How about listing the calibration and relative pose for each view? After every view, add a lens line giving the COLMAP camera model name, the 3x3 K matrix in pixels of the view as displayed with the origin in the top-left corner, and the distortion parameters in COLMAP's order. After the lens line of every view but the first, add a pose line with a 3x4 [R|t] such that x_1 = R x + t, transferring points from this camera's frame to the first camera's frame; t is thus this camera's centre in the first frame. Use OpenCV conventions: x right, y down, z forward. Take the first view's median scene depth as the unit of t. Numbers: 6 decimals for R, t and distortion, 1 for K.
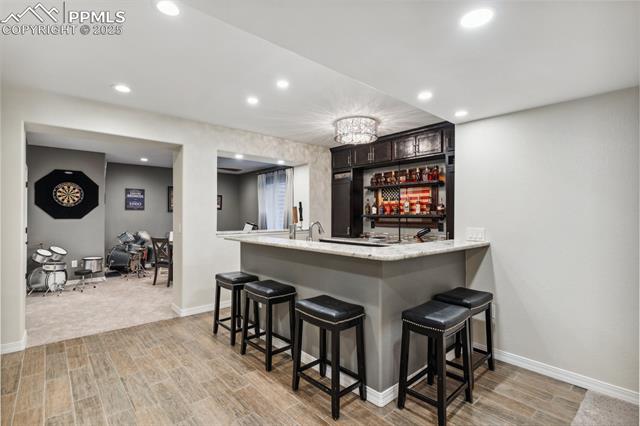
lens RADIAL K [[307.6, 0, 321.0], [0, 307.6, 213.5], [0, 0, 1]] dist [0.001858, -0.000240]
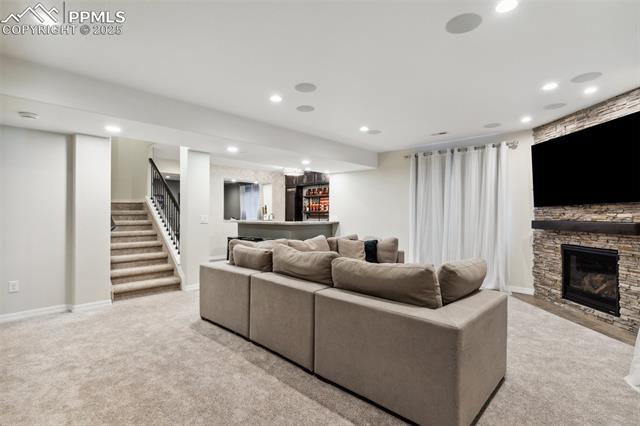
lens RADIAL K [[307.6, 0, 322.1], [0, 307.6, 211.9], [0, 0, 1]] dist [0.001858, -0.000240]
pose [[0.996096, 0.001911, 0.088261, 0.091761], [-0.001341, 0.999978, -0.006511, 0.016547], [-0.088272, 0.006367, 0.996076, -0.785790]]
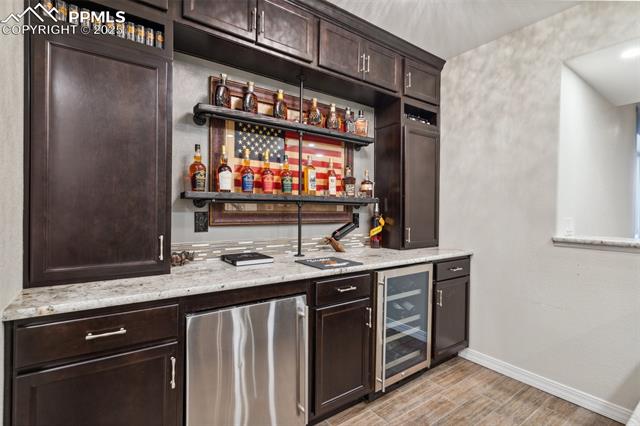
lens RADIAL K [[307.6, 0, 321.6], [0, 307.6, 212.4], [0, 0, 1]] dist [0.001858, -0.000240]
pose [[0.087194, -0.004521, 0.996181, -0.159602], [-0.017598, 0.999827, 0.006078, 0.021801], [-0.996036, -0.018060, 0.087100, 0.819328]]
